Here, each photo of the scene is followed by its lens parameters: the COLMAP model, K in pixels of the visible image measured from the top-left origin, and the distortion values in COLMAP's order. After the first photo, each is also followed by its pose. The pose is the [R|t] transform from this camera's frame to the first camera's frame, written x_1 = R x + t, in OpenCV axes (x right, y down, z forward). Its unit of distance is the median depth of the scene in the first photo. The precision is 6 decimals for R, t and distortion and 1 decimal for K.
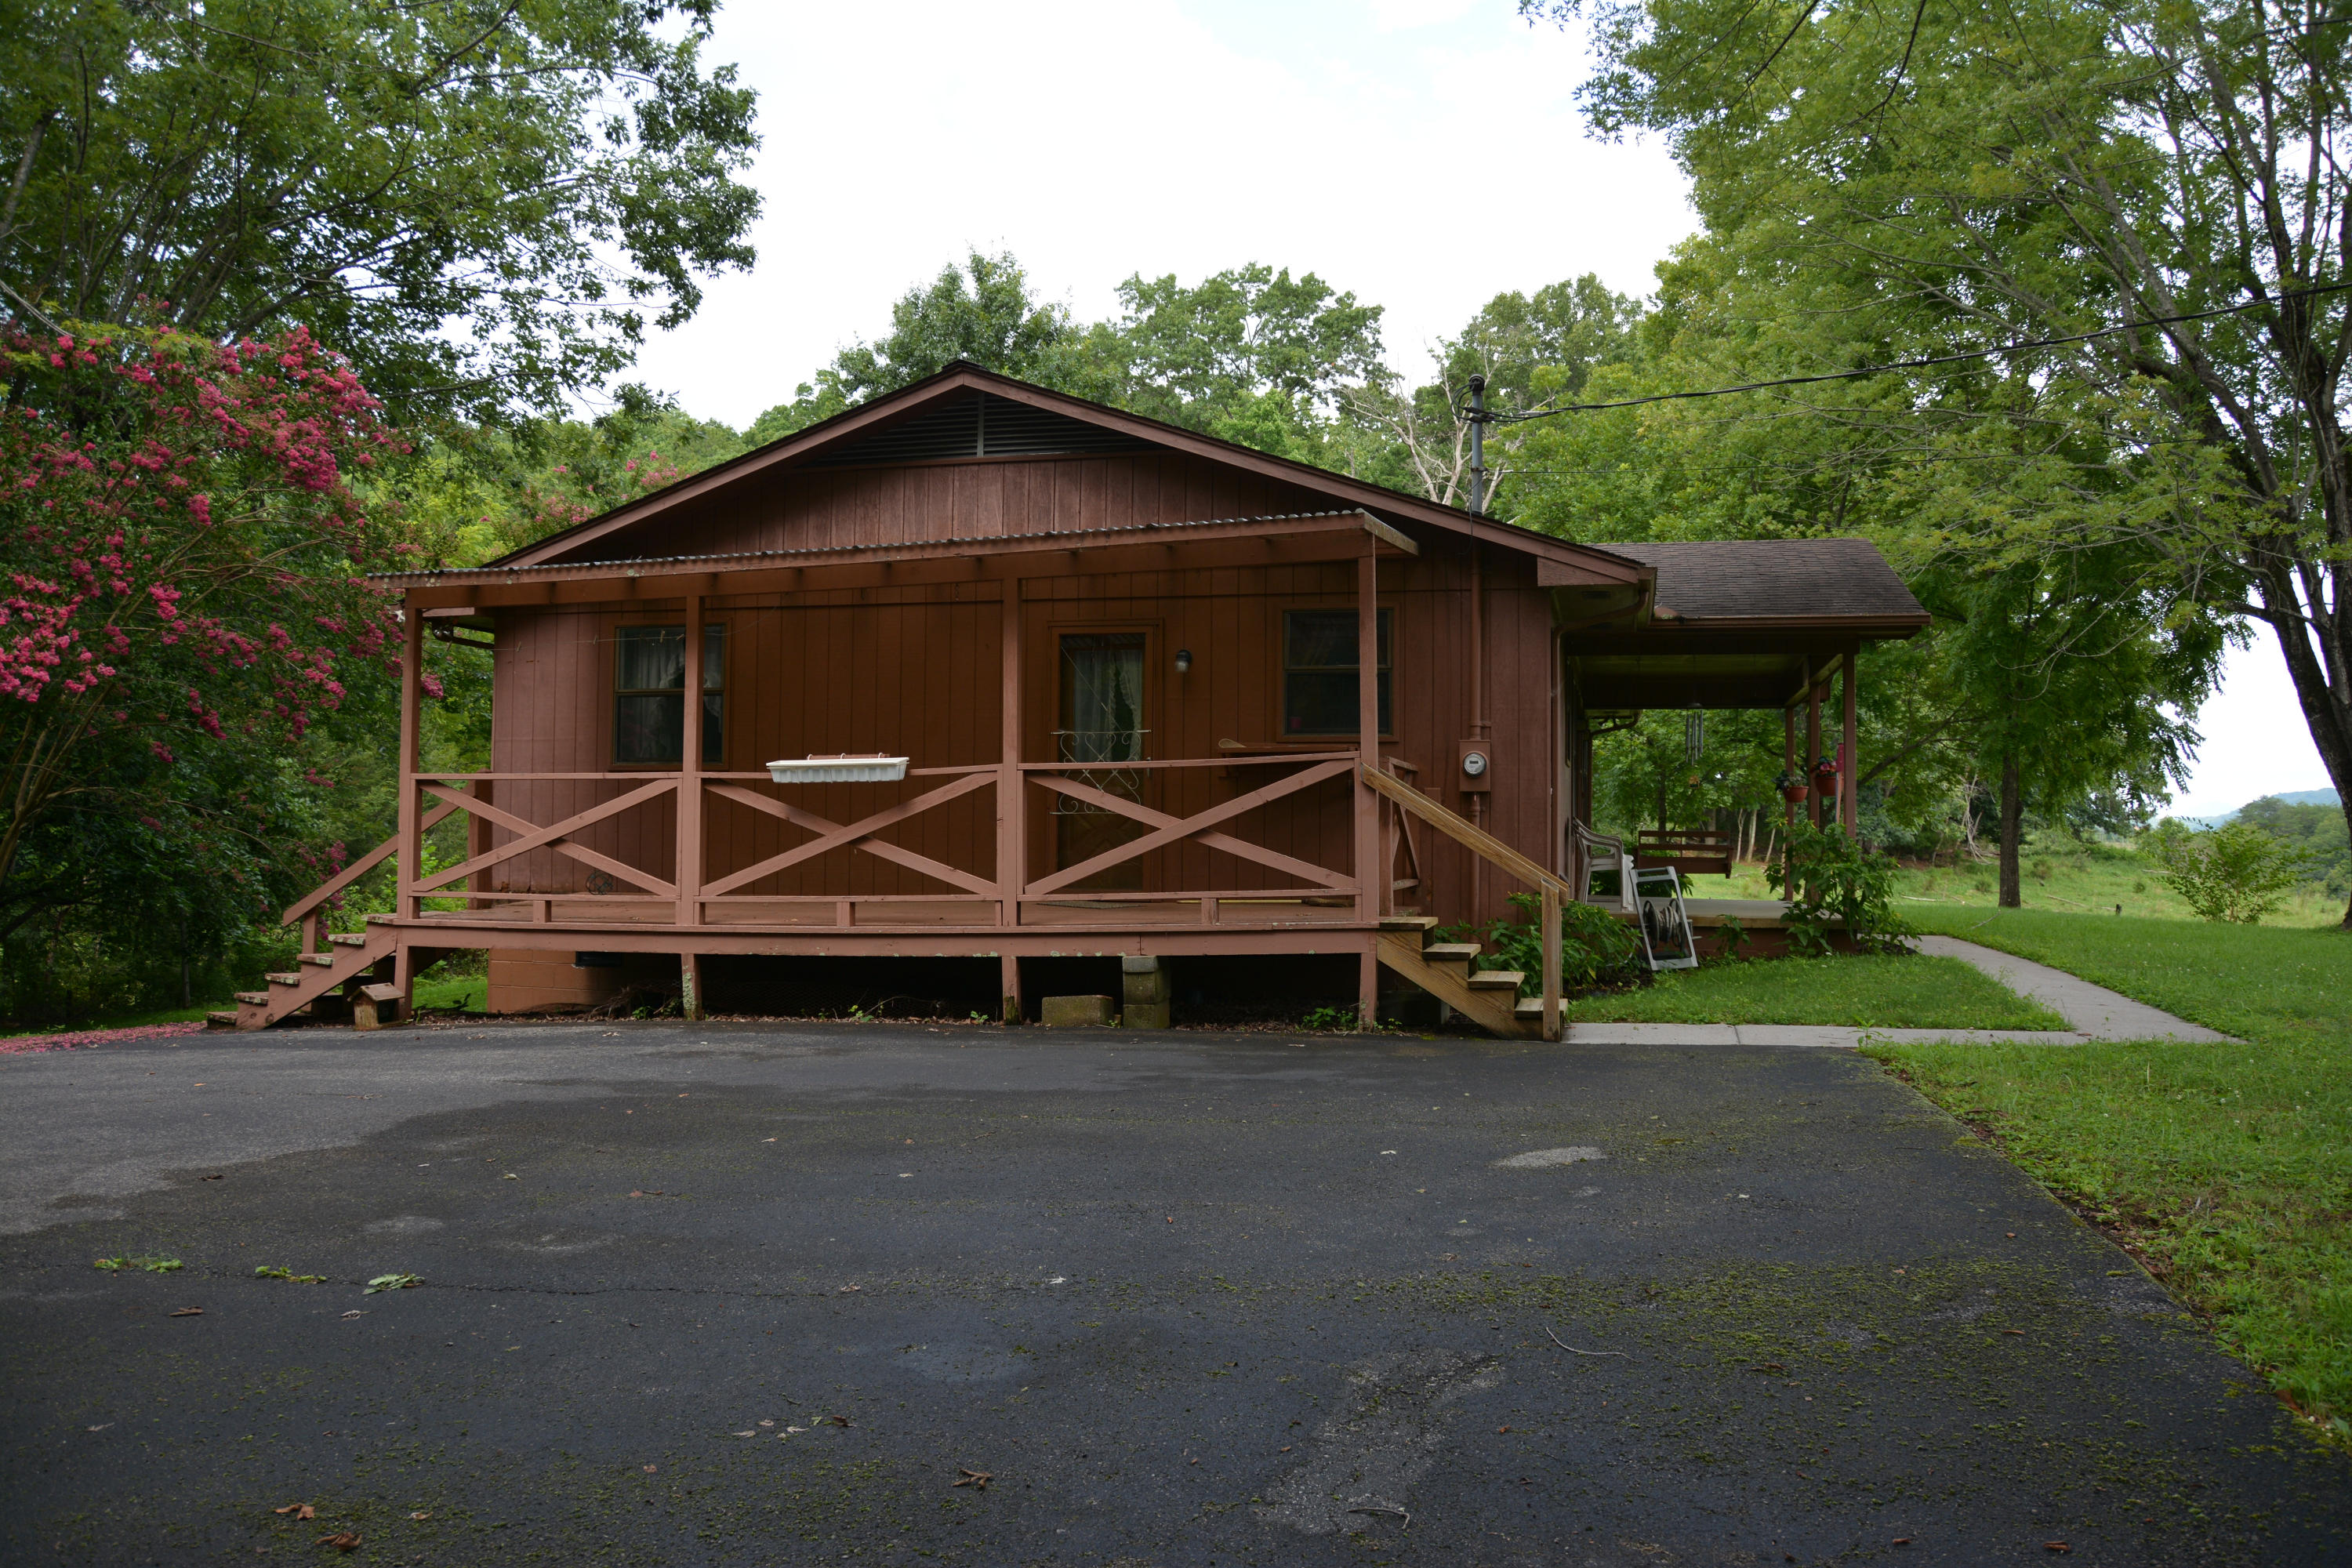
lens RADIAL K [[1847.9, 0, 1174.6], [0, 1847.9, 787.6], [0, 0, 1]] dist [-0.152477, 0.117216]
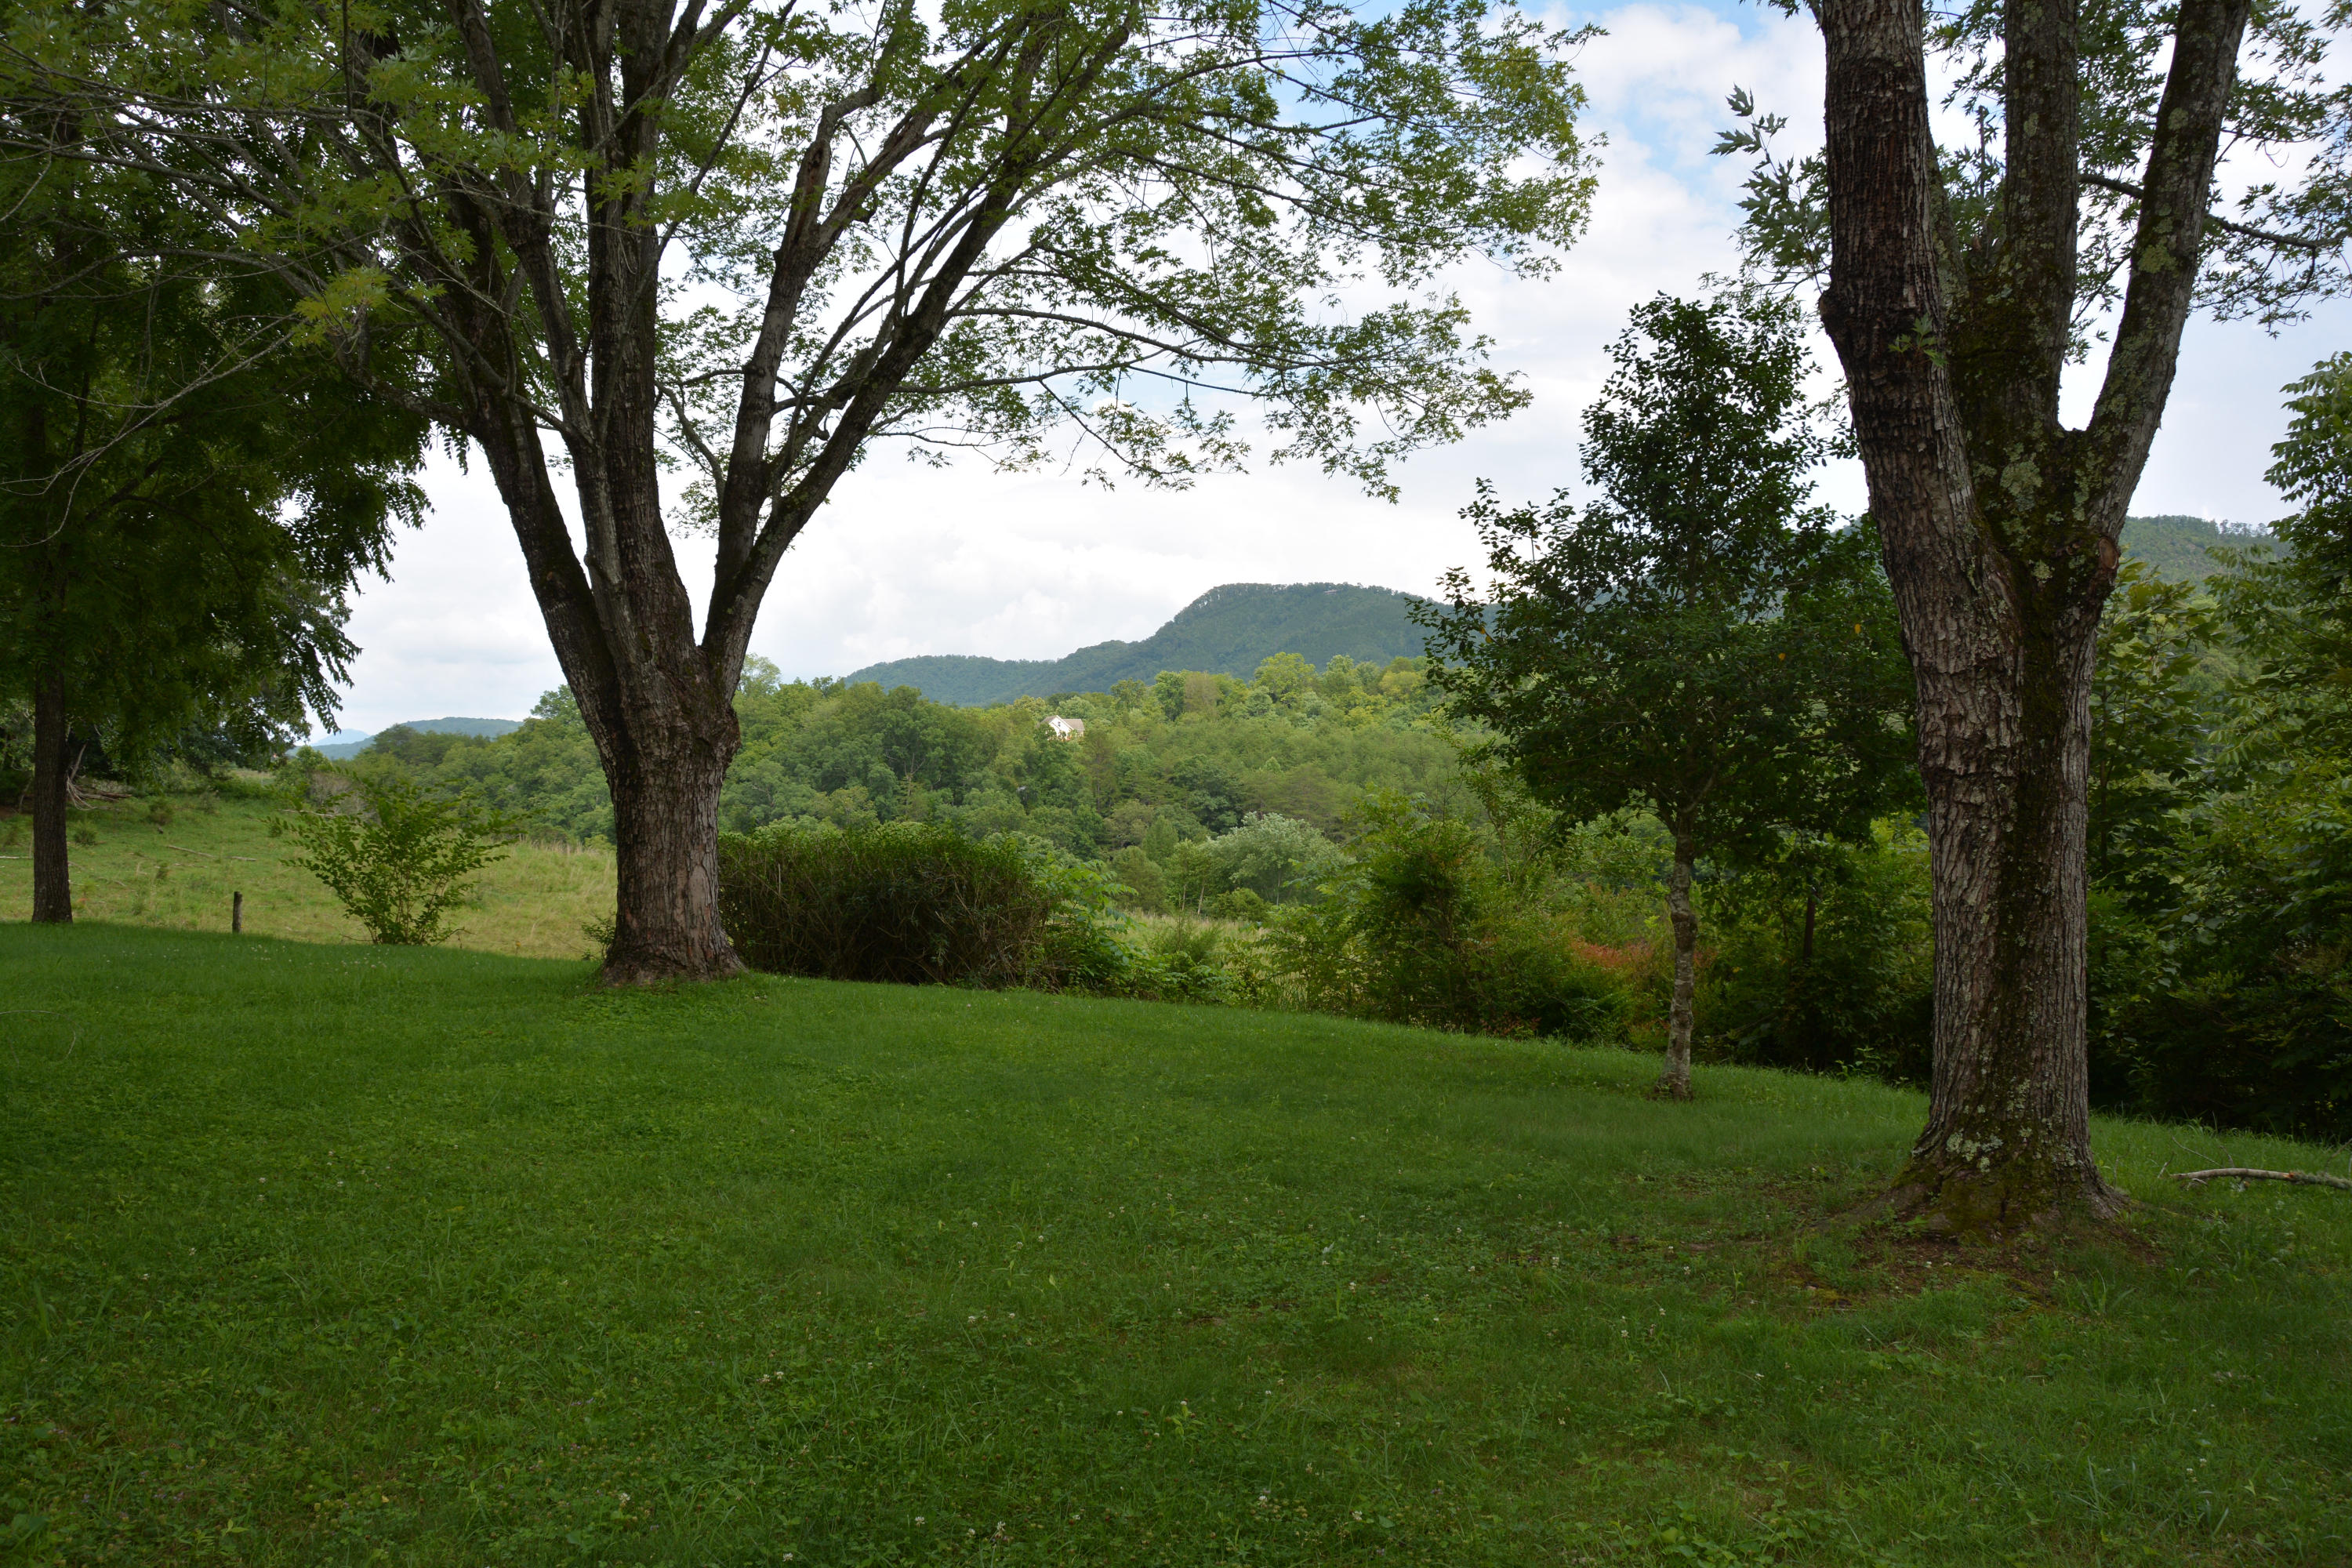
lens RADIAL K [[1847.9, 0, 1174.6], [0, 1847.9, 787.6], [0, 0, 1]] dist [-0.152477, 0.117216]
pose [[0.574075, -0.020229, 0.818553, 0.197171], [-0.012899, 0.999347, 0.033743, -0.002602], [-0.818701, -0.029930, 0.573439, 0.353389]]
